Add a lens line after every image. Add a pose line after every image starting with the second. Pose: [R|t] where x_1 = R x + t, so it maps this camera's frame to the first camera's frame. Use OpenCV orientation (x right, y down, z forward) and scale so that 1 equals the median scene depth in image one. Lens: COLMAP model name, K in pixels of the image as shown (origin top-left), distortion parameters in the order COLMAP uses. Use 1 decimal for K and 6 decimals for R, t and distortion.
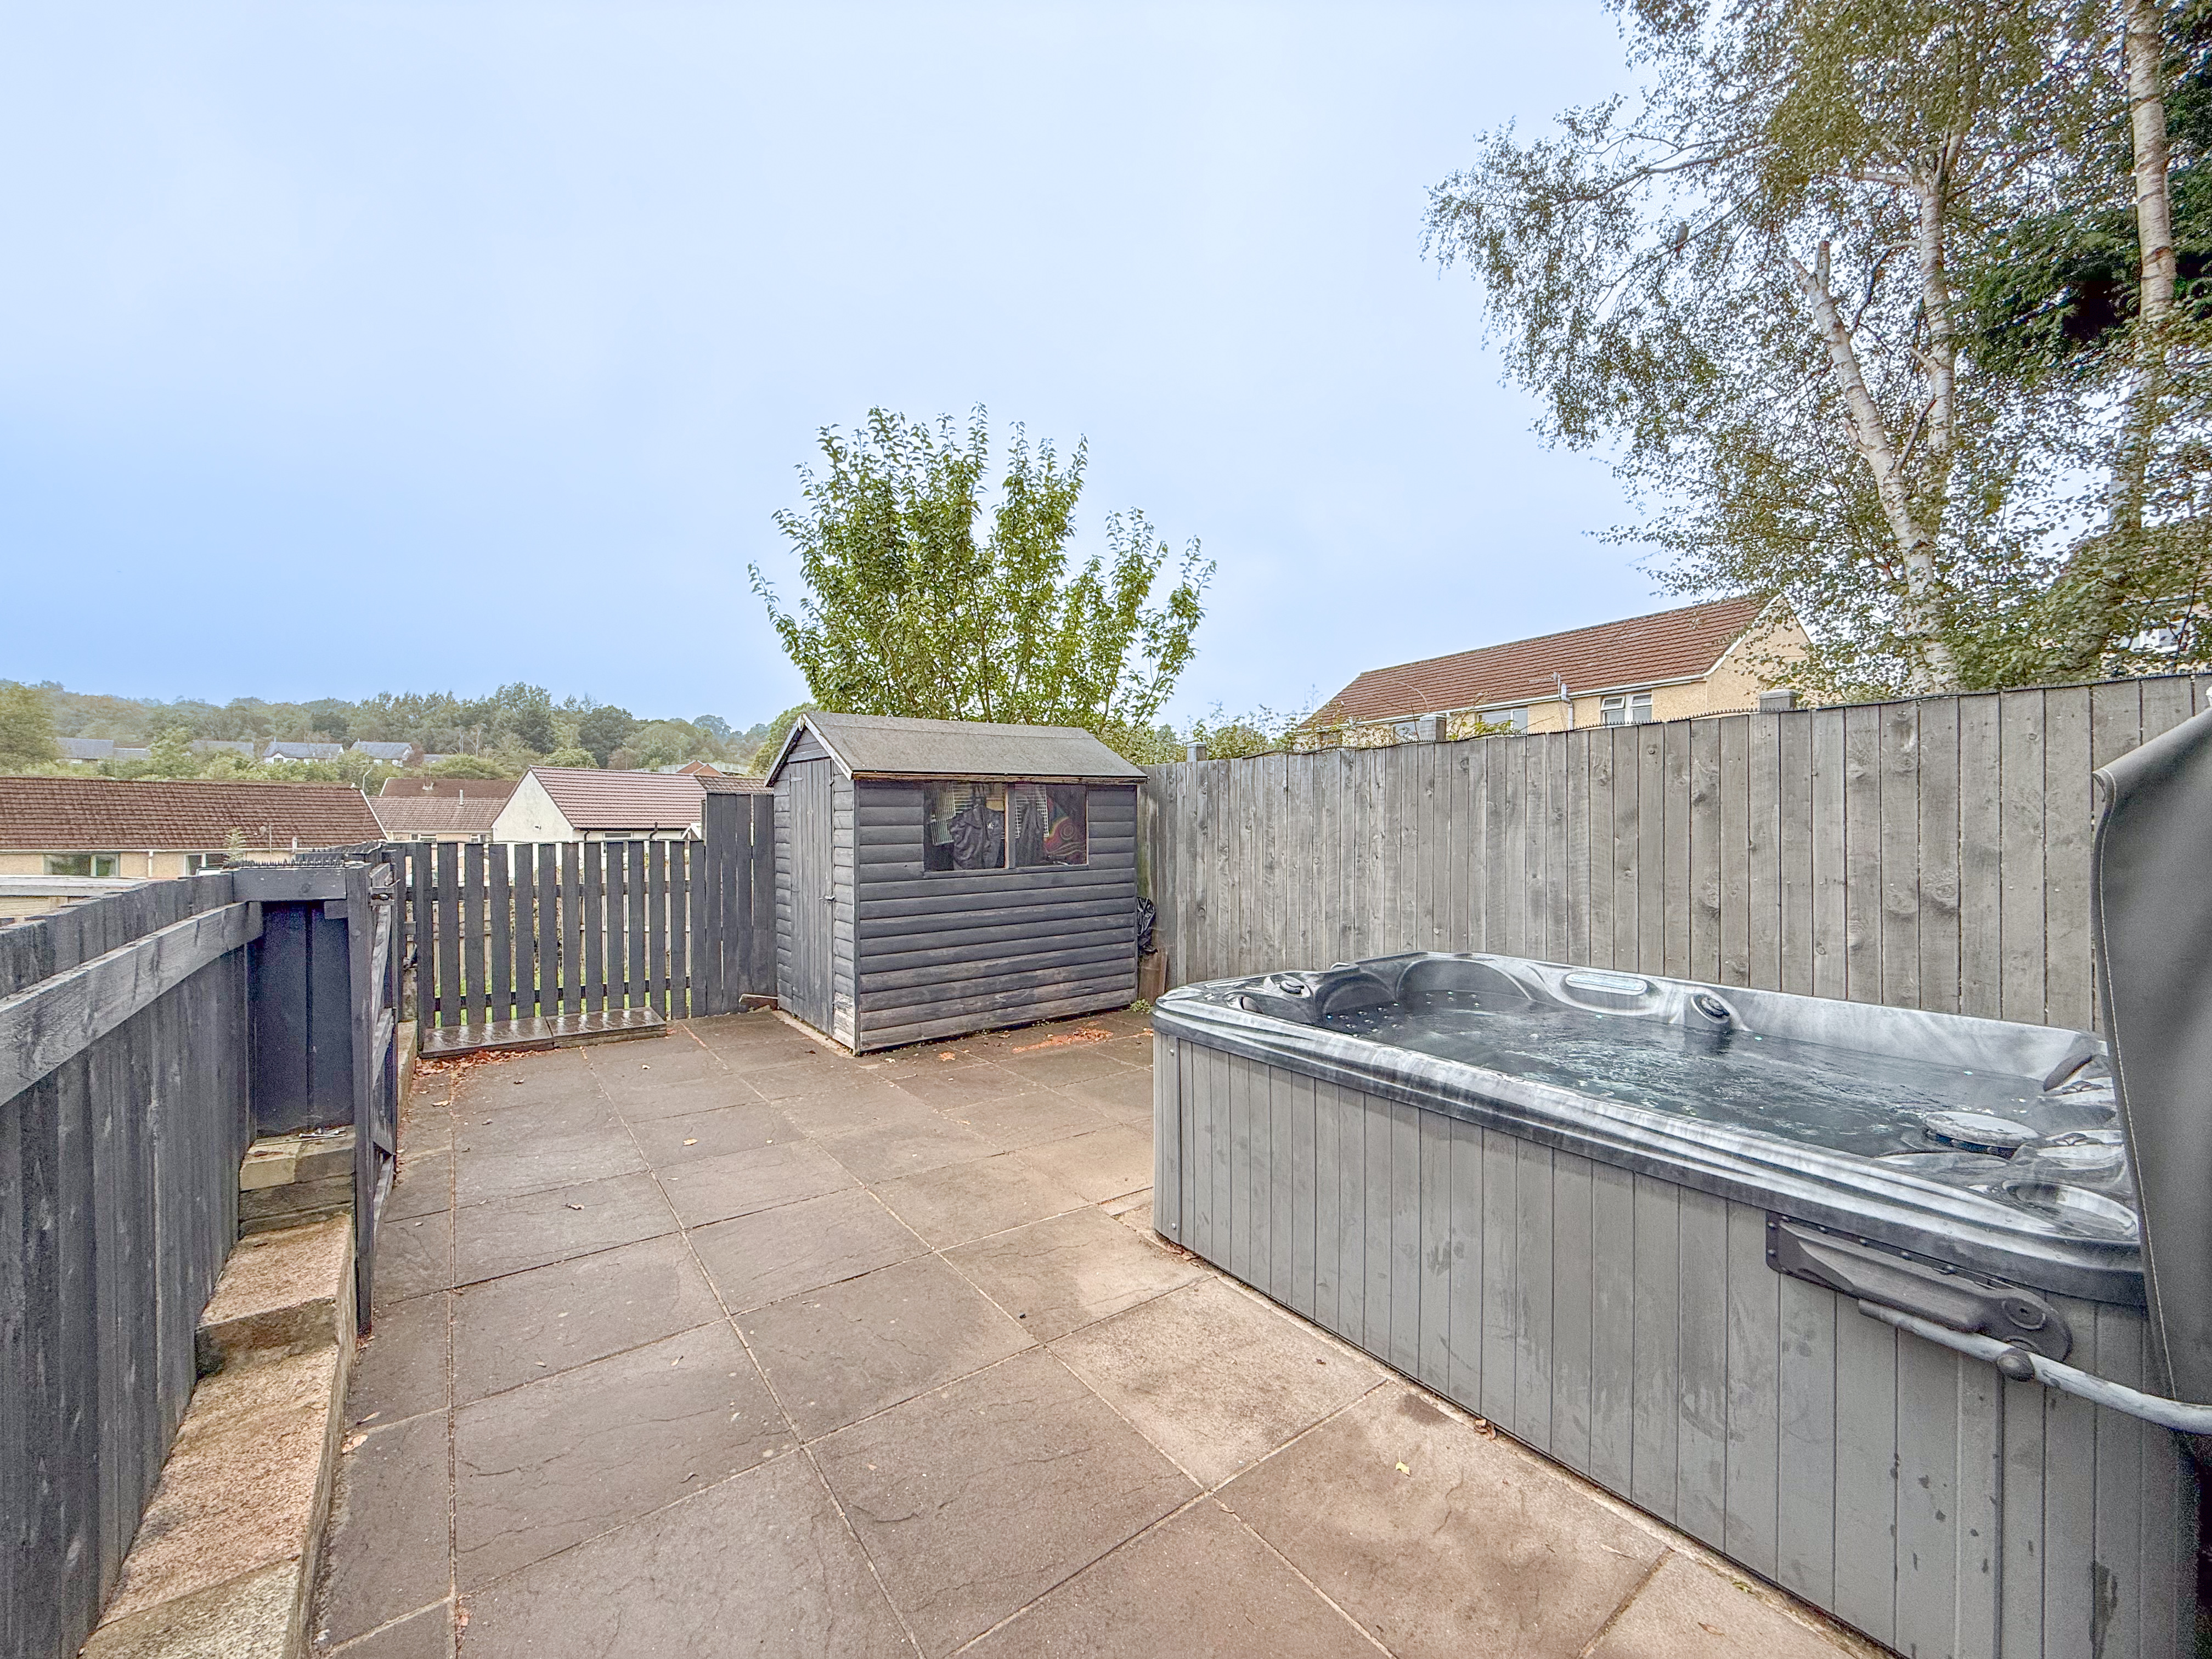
lens RADIAL K [[875.0, 0, 1106.0], [0, 875.0, 829.5], [0, 0, 1]] dist [0.000648, 0.000008]
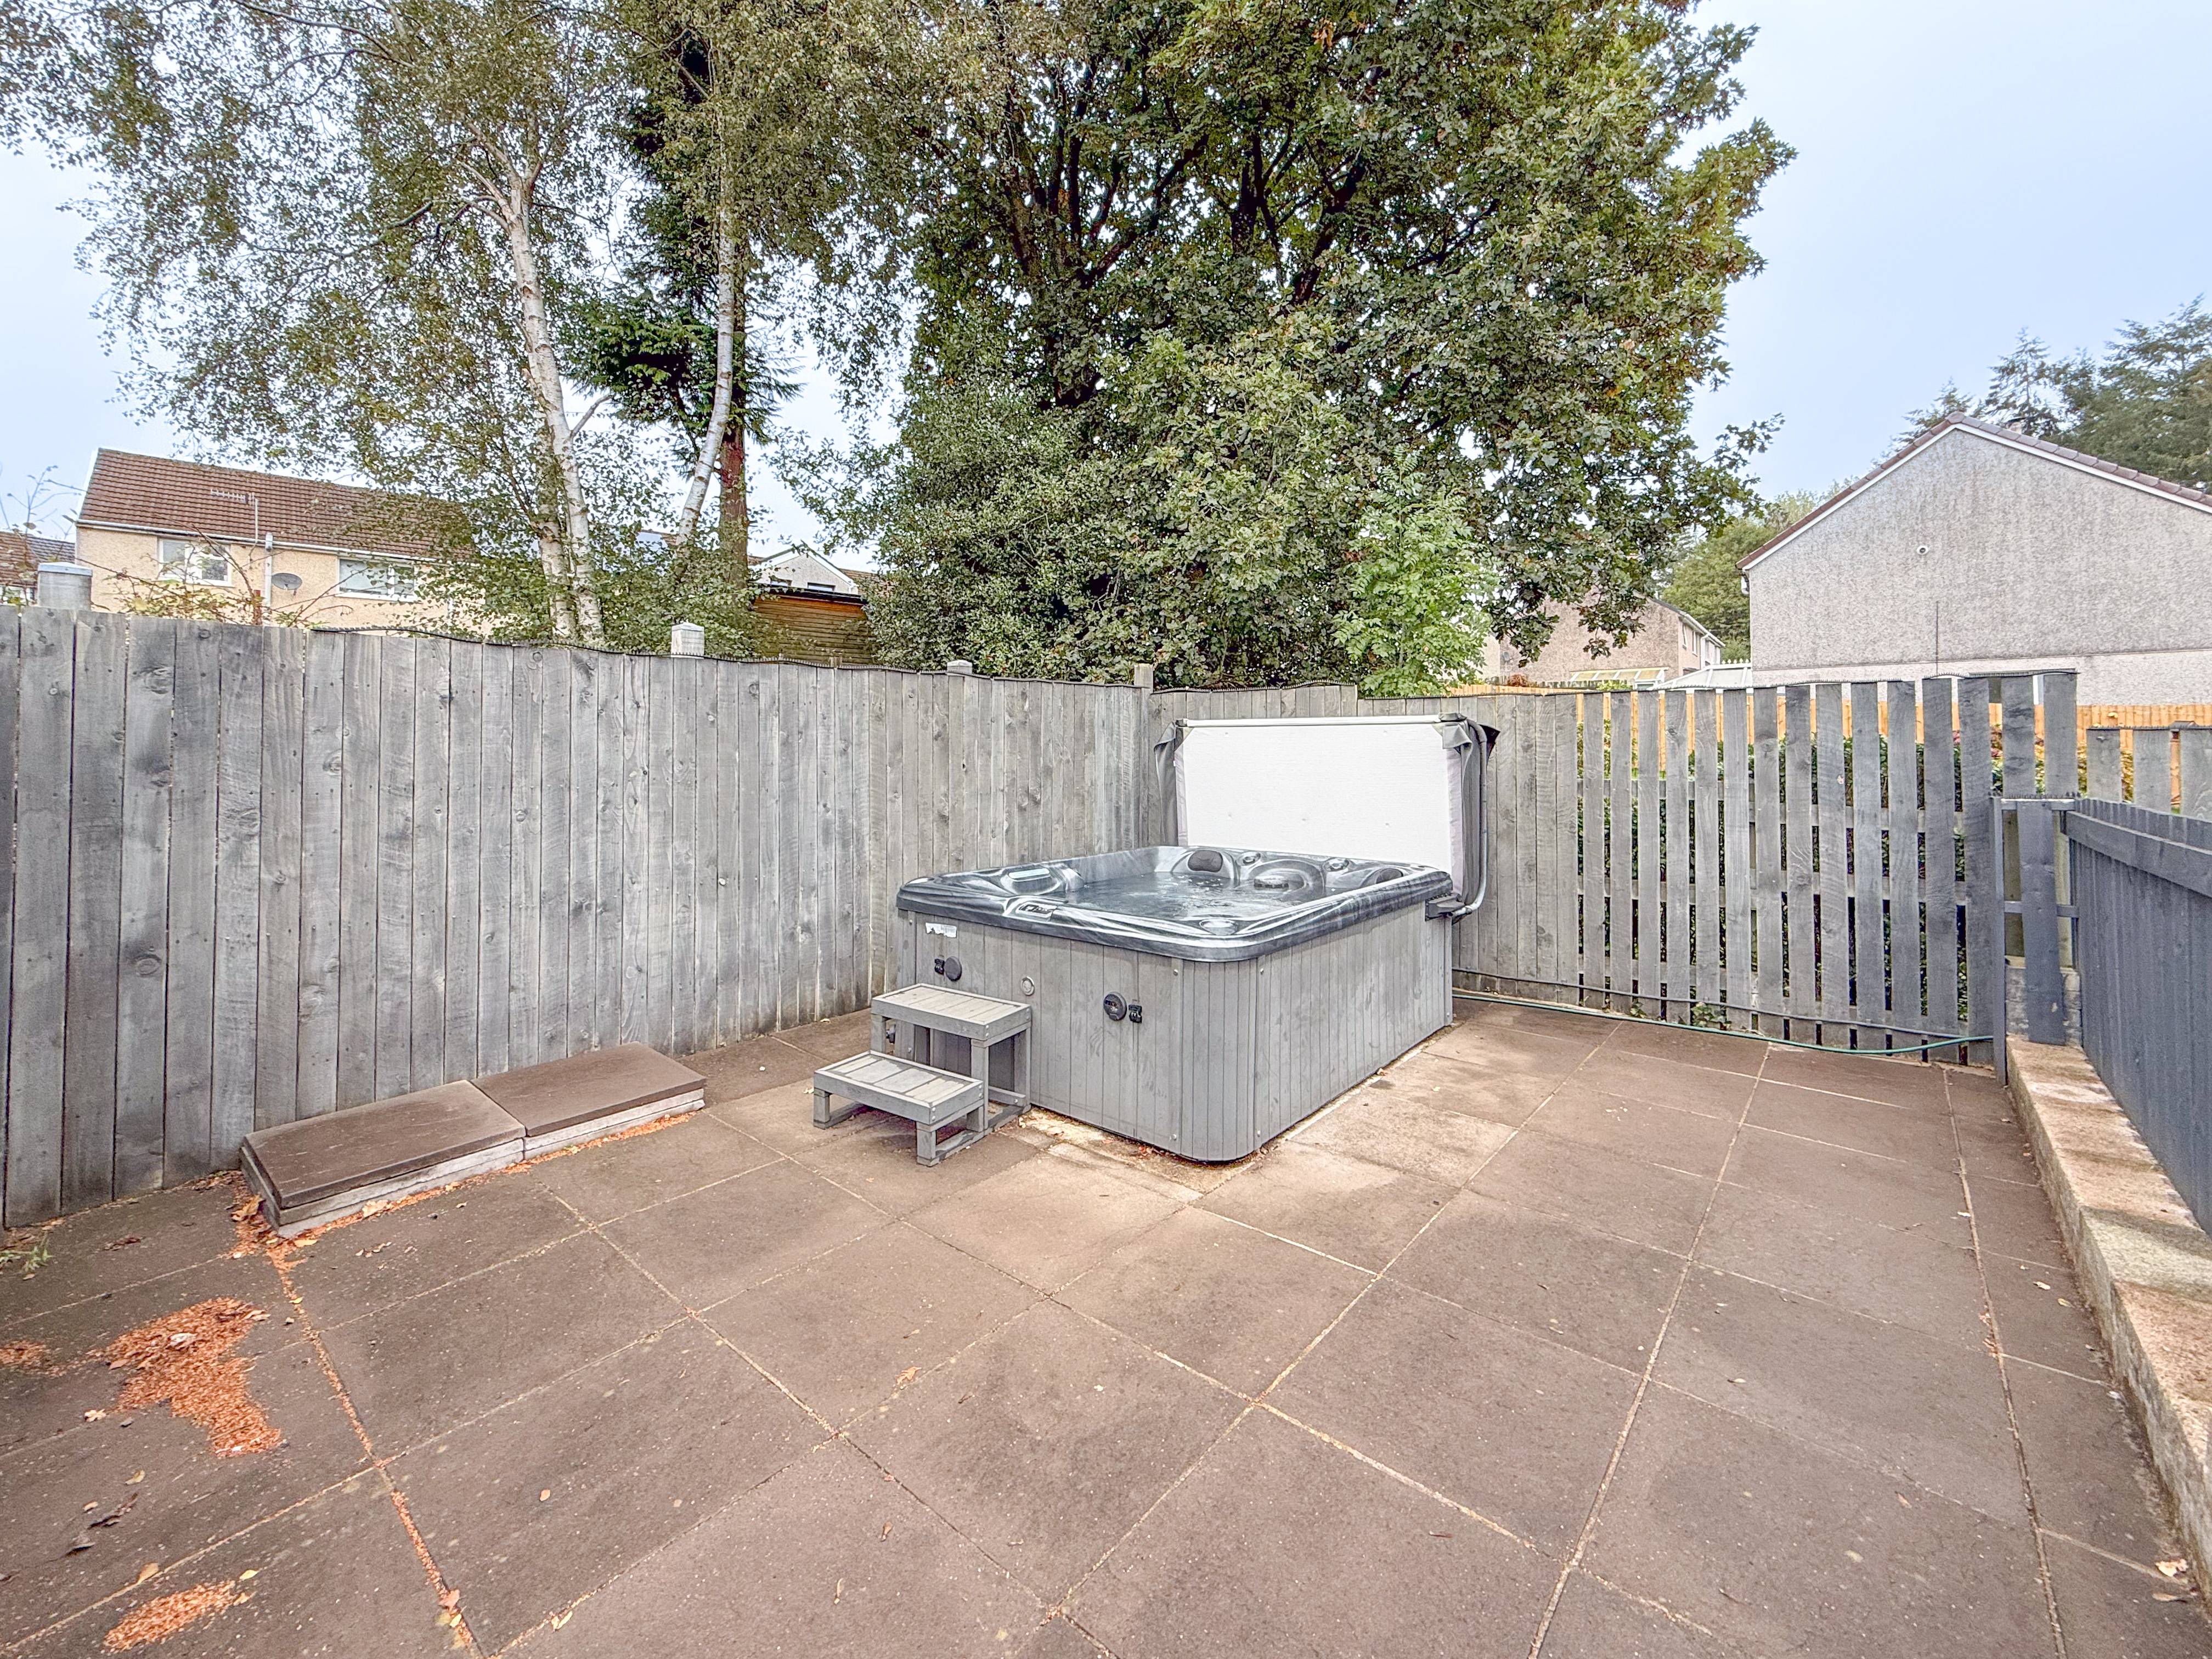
lens RADIAL K [[916.2, 0, 1112.7], [0, 916.2, 734.5], [0, 0, 1]] dist [-0.000794, -0.000581]
pose [[-0.226060, 0.011601, 0.974044, -0.803890], [0.006954, 0.999923, -0.010296, -0.020819], [-0.974088, 0.004446, -0.226124, 1.169213]]
